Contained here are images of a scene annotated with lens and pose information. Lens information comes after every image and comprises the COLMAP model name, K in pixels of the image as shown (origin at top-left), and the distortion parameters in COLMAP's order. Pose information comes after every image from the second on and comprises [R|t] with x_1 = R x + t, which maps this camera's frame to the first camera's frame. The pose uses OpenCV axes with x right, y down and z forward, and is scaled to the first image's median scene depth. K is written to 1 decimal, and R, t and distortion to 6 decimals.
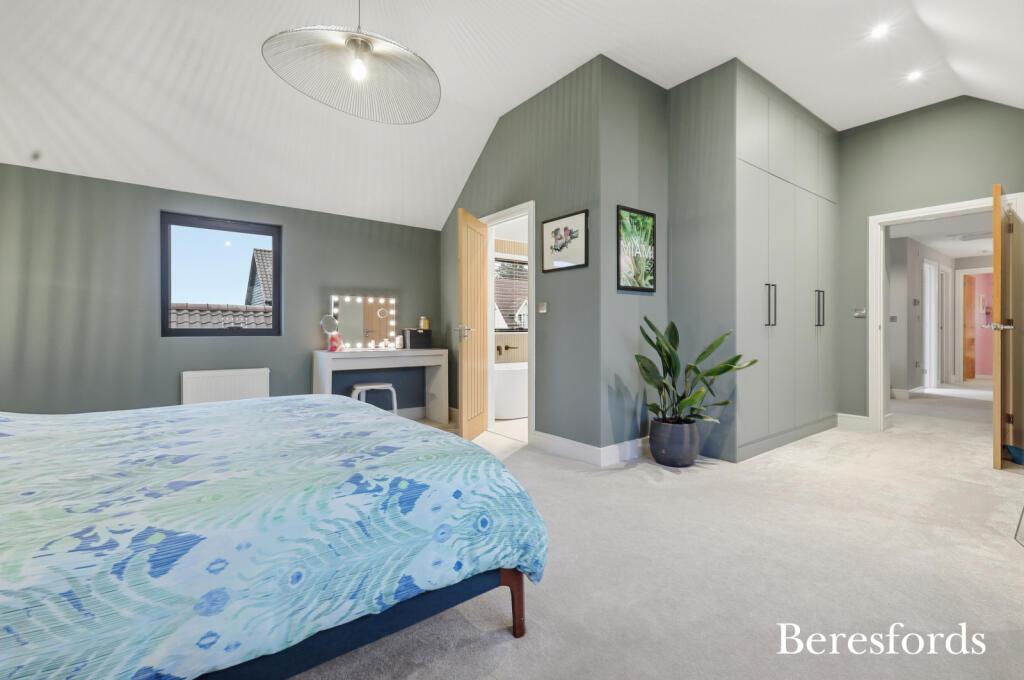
lens RADIAL K [[449.9, 0, 510.6], [0, 449.9, 336.6], [0, 0, 1]] dist [-0.001840, -0.000130]
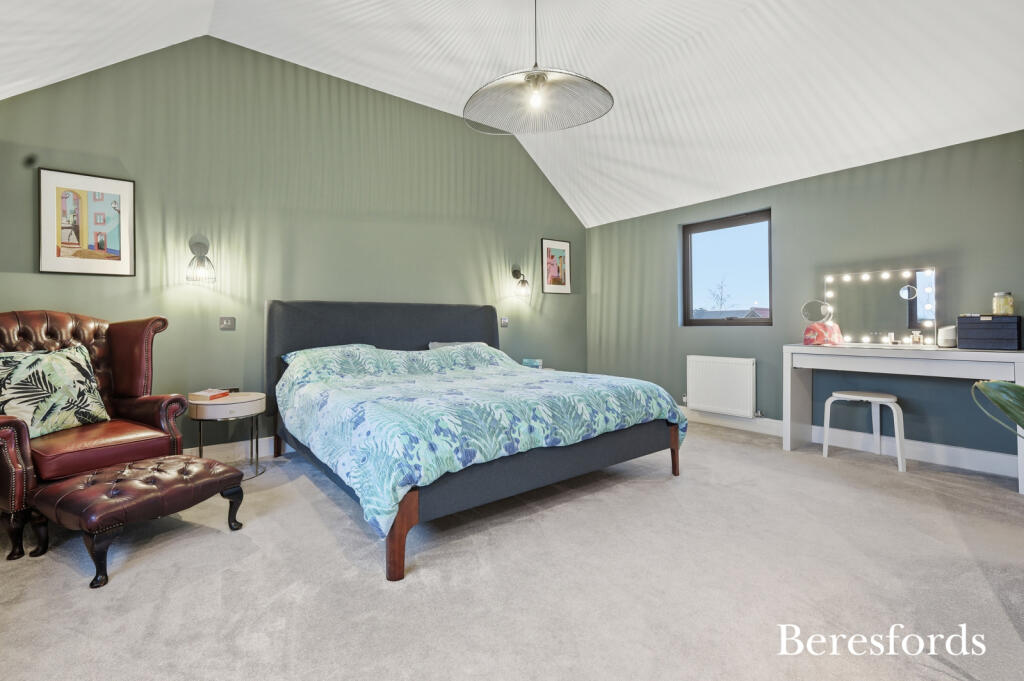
lens RADIAL K [[449.9, 0, 511.1], [0, 449.9, 330.0], [0, 0, 1]] dist [-0.001840, -0.000130]
pose [[0.016155, 0.010438, -0.999815, 0.383271], [-0.008041, 0.999915, 0.010309, 0.001241], [0.999837, 0.007873, 0.016238, 0.416675]]
